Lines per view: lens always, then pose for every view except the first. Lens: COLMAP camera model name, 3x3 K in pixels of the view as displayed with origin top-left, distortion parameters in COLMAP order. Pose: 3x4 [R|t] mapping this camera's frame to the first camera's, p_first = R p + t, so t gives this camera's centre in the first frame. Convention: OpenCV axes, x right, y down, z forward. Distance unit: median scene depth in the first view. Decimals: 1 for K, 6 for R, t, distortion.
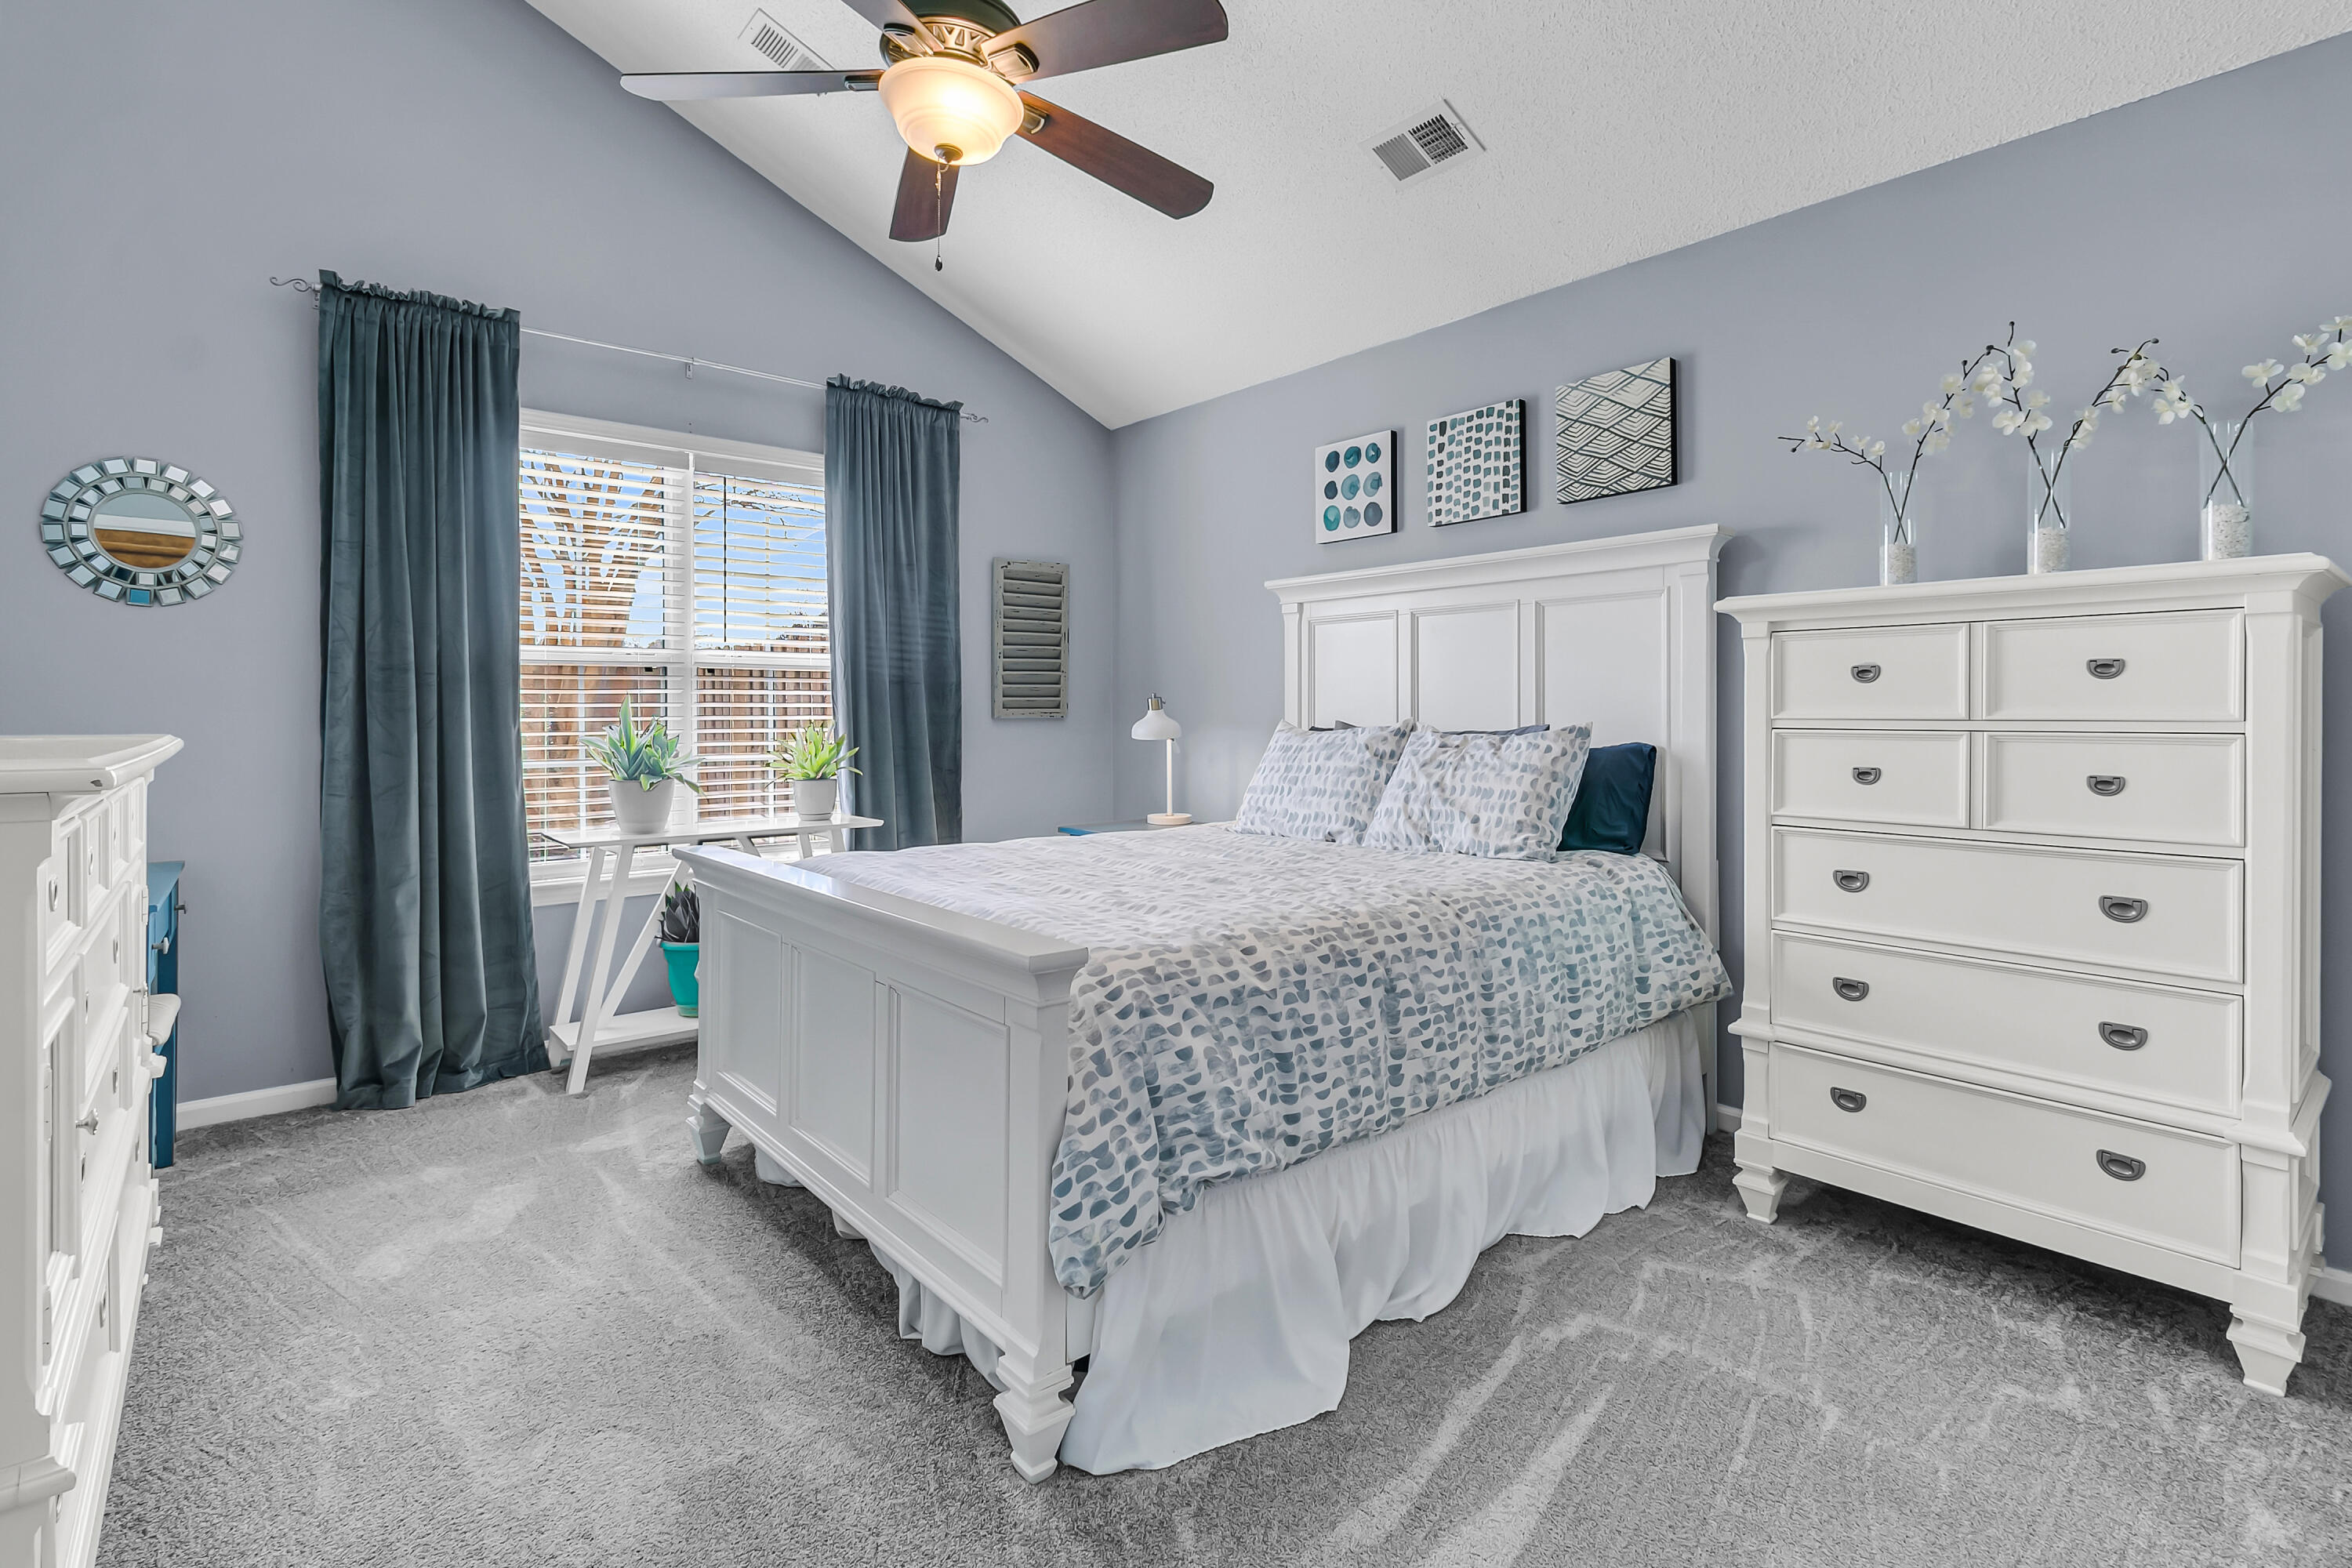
lens RADIAL K [[1101.7, 0, 1155.9], [0, 1101.7, 717.4], [0, 0, 1]] dist [-0.003327, -0.000091]
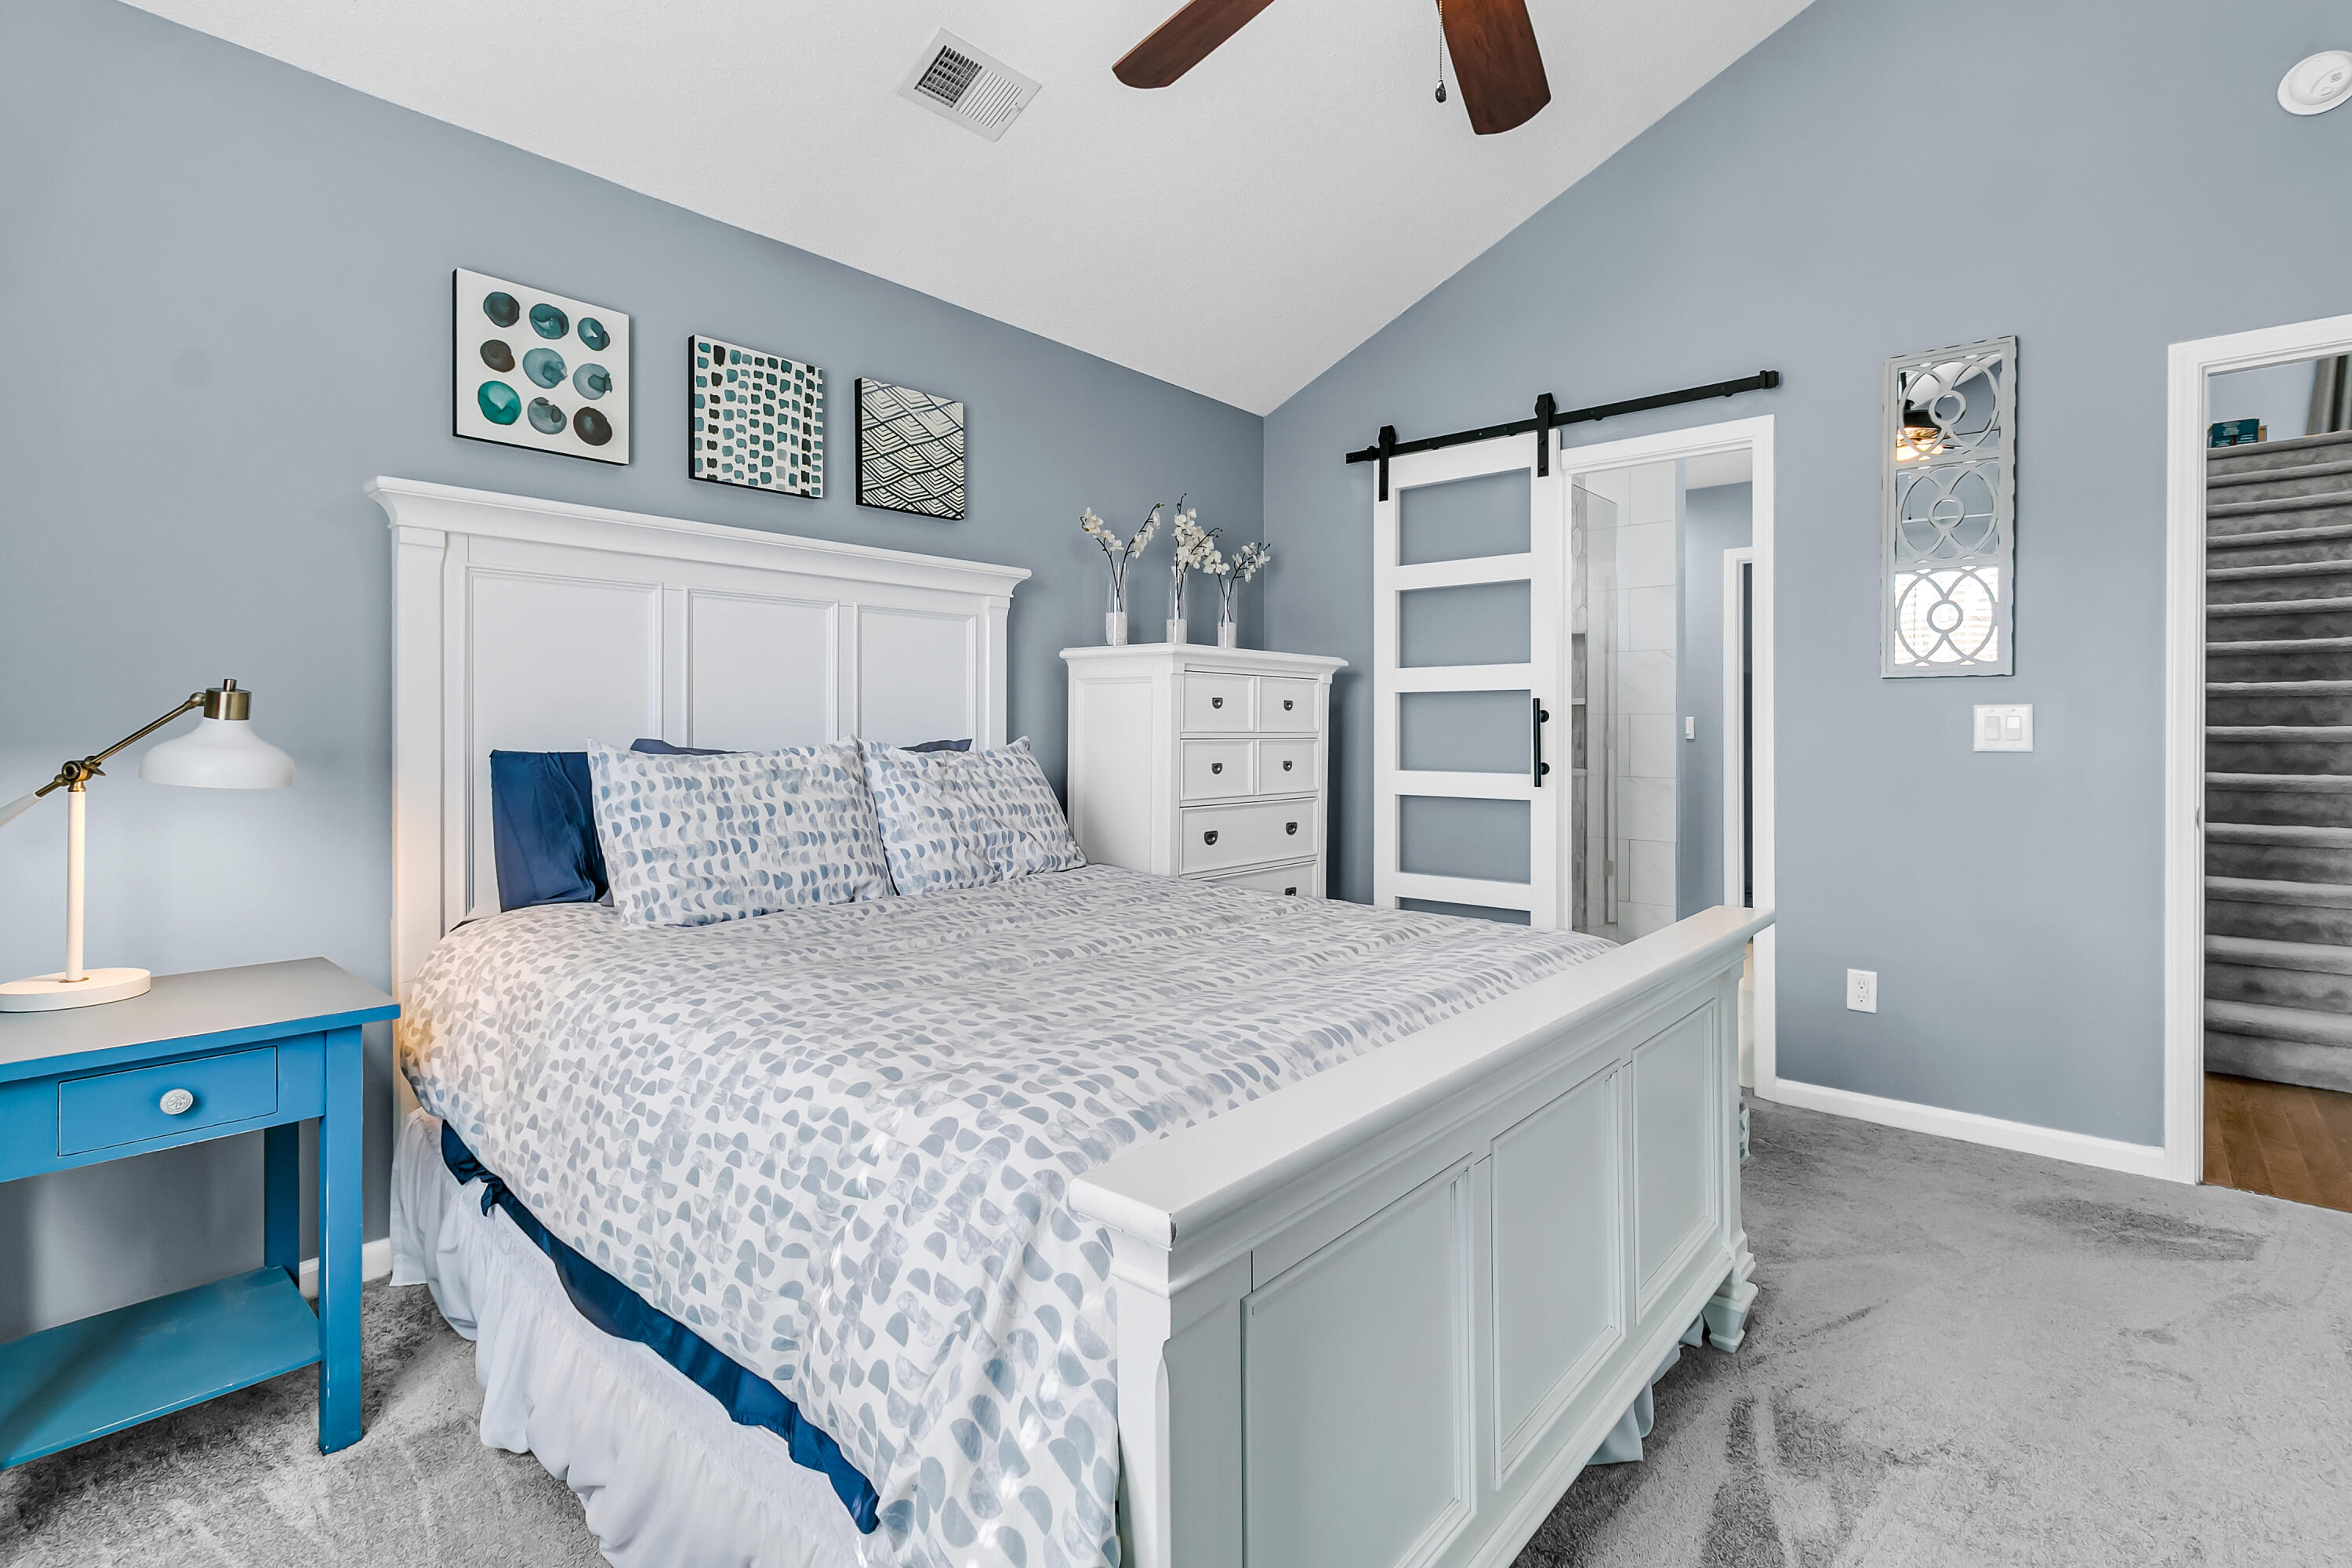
lens RADIAL K [[1101.7, 0, 1169.8], [0, 1101.7, 731.4], [0, 0, 1]] dist [-0.003327, -0.000091]
pose [[-0.162534, -0.003673, 0.986696, -0.562698], [0.001963, 0.999990, 0.004046, -0.003703], [-0.986701, 0.002594, -0.162525, 0.841394]]
